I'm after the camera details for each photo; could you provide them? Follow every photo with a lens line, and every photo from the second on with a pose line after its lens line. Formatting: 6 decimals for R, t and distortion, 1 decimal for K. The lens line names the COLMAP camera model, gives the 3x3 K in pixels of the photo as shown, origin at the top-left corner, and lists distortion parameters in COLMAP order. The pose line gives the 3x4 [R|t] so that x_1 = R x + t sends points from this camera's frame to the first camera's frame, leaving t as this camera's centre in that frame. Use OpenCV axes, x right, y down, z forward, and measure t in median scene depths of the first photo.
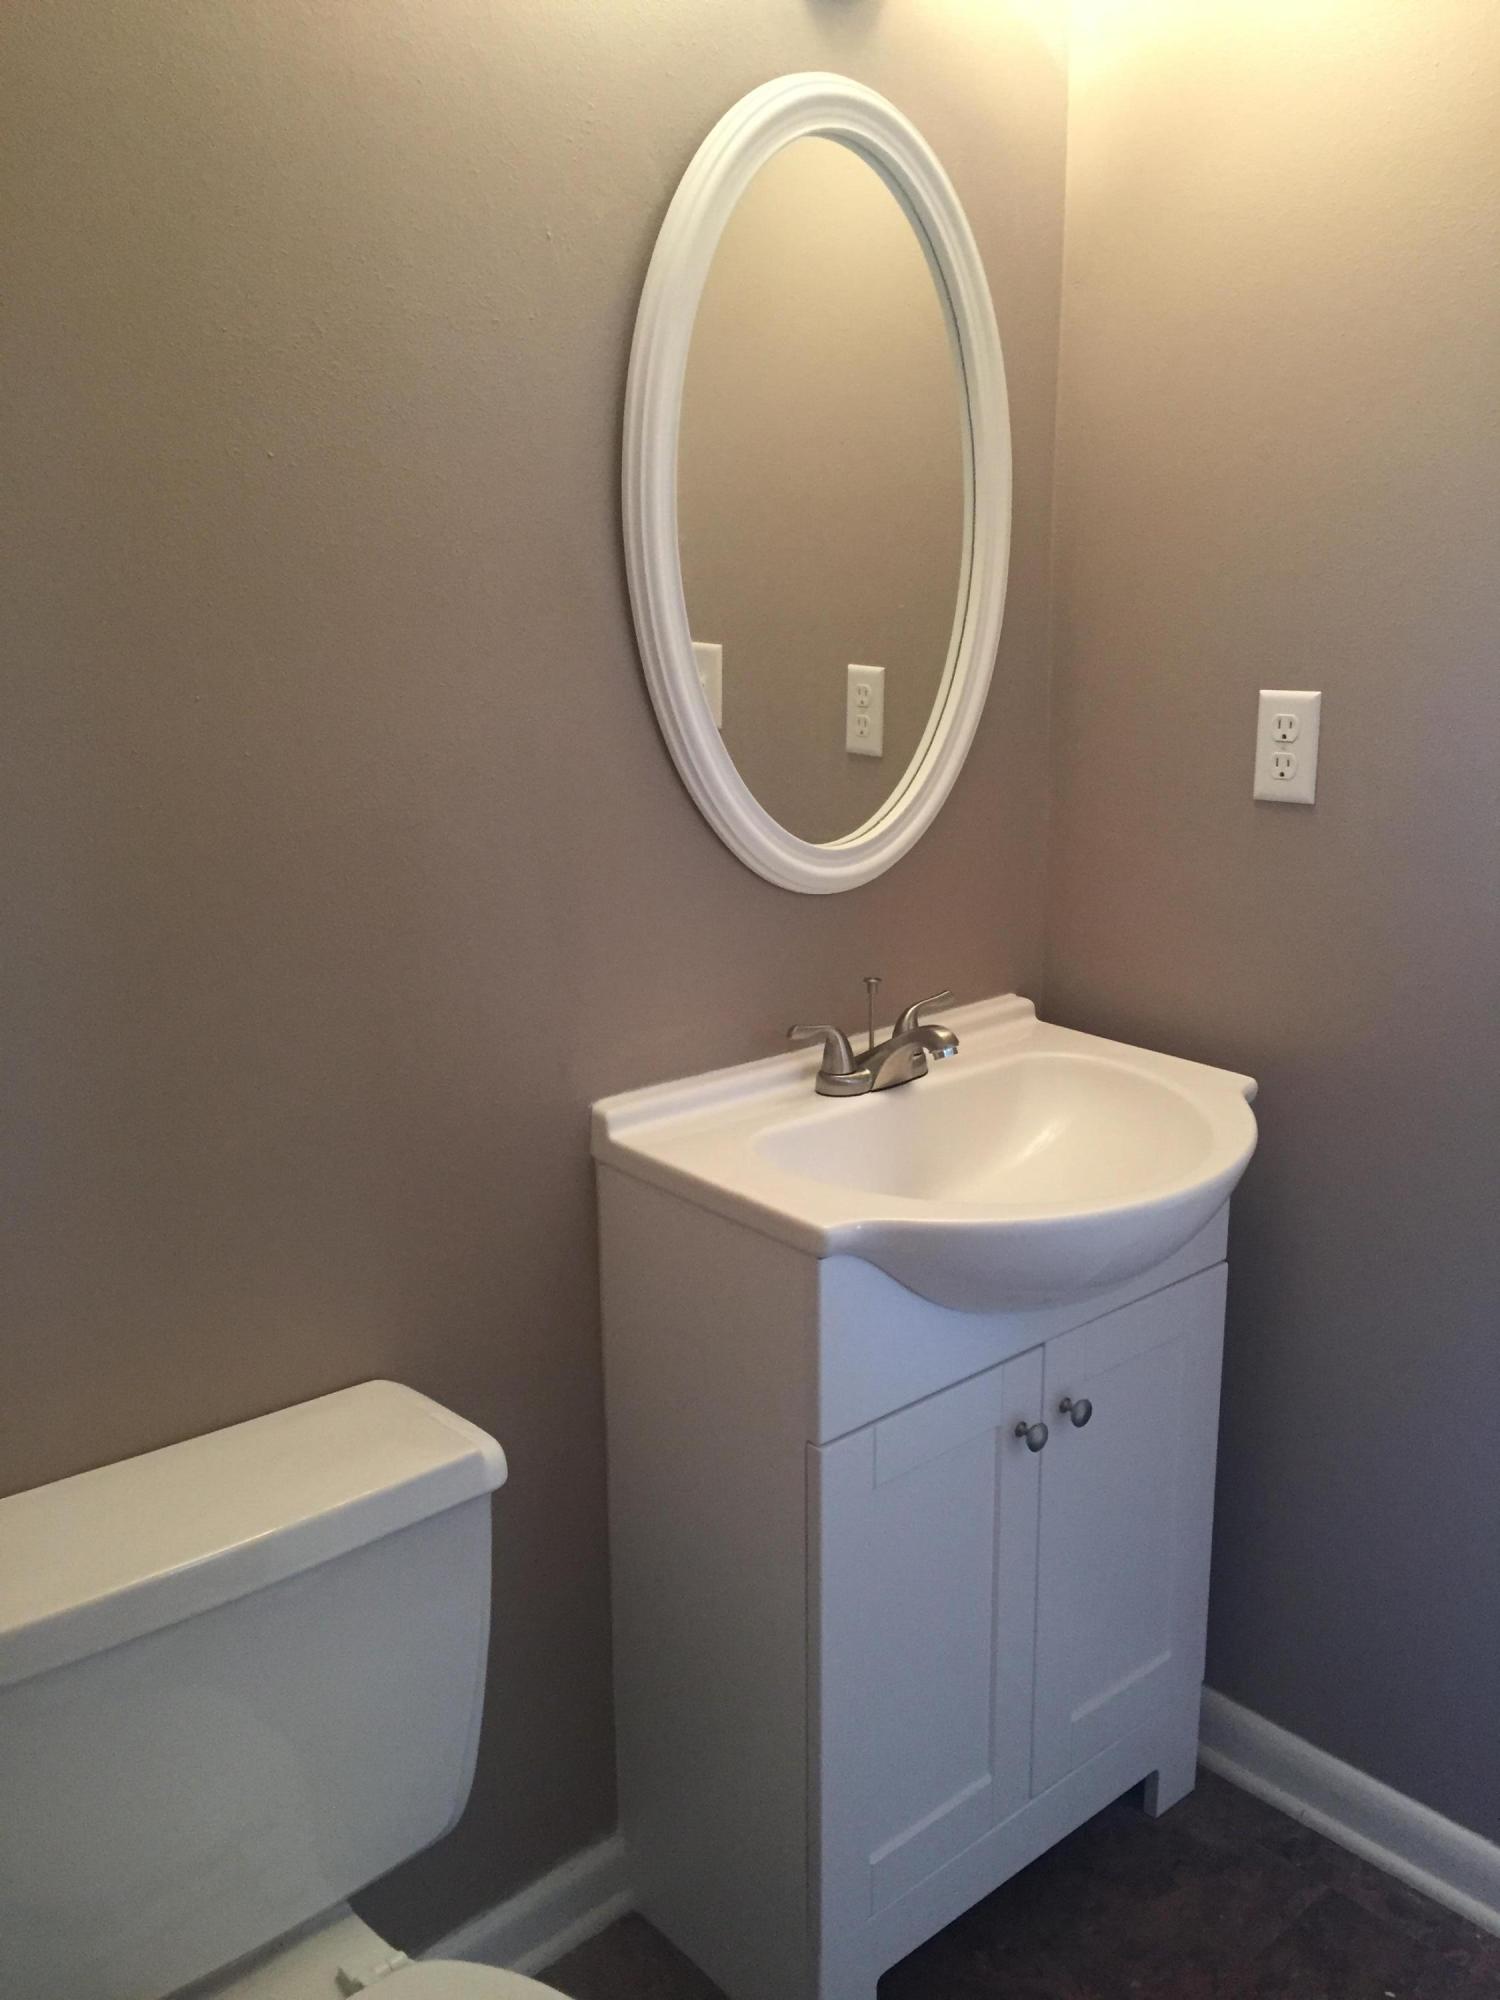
lens RADIAL K [[1701.4, 0, 750.0], [0, 1701.4, 1000.0], [0, 0, 1]] dist [0.084413, -0.105802]
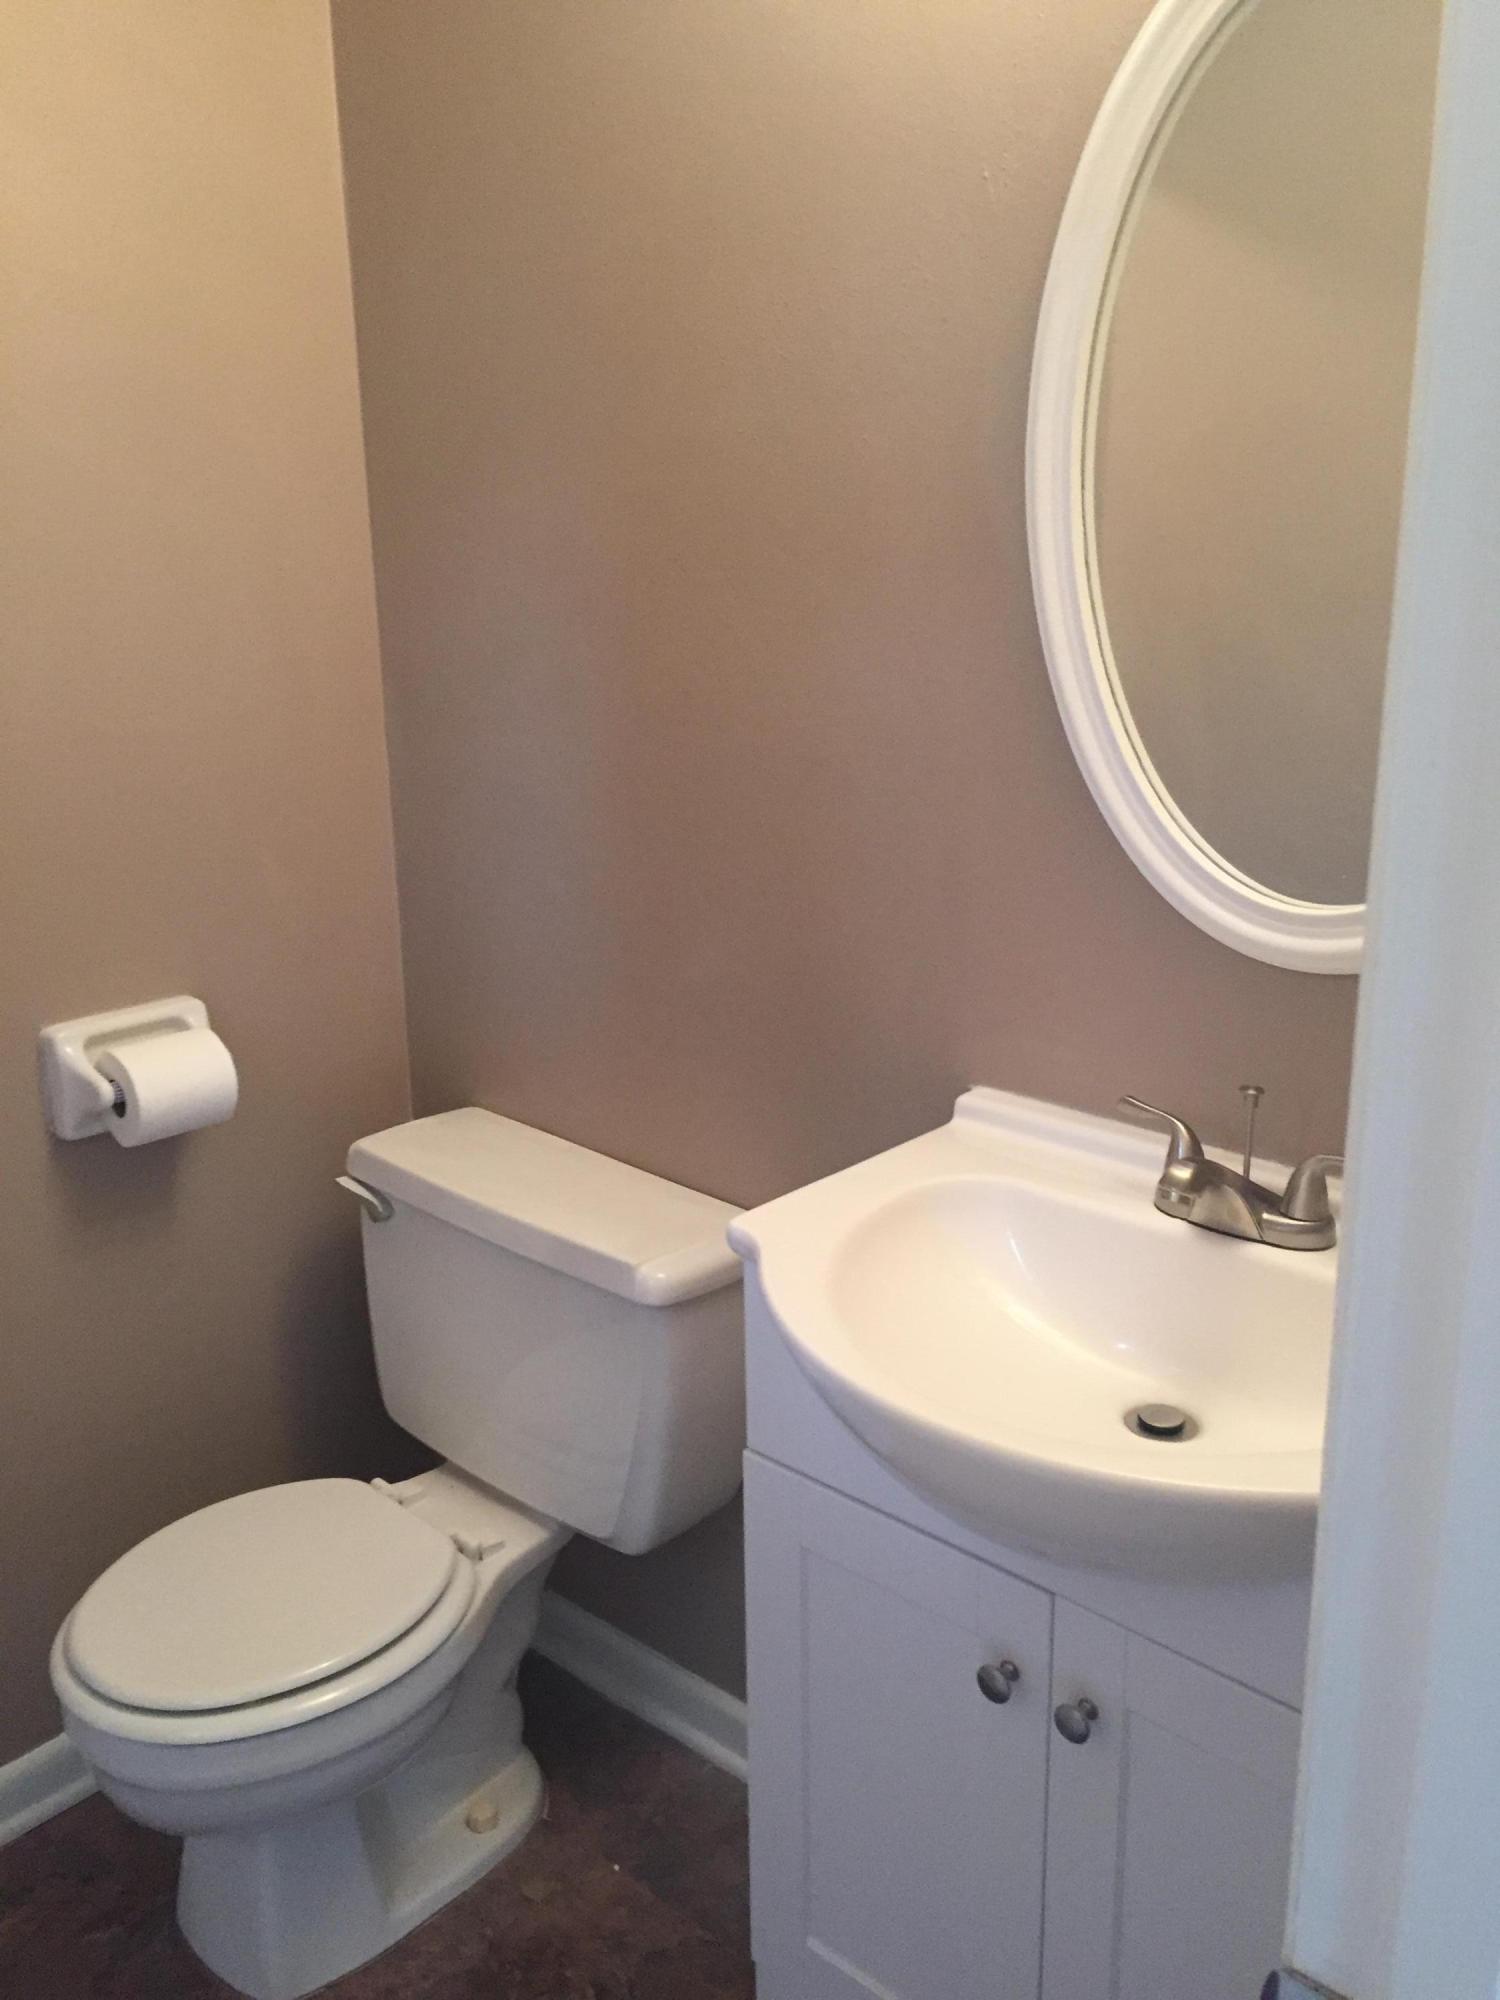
lens RADIAL K [[1701.4, 0, 750.0], [0, 1701.4, 1000.0], [0, 0, 1]] dist [0.084413, -0.105802]
pose [[0.105519, 0.272884, -0.956243, 0.776884], [-0.249076, 0.938211, 0.240253, -0.178421], [0.962718, 0.212826, 0.166968, 0.686504]]
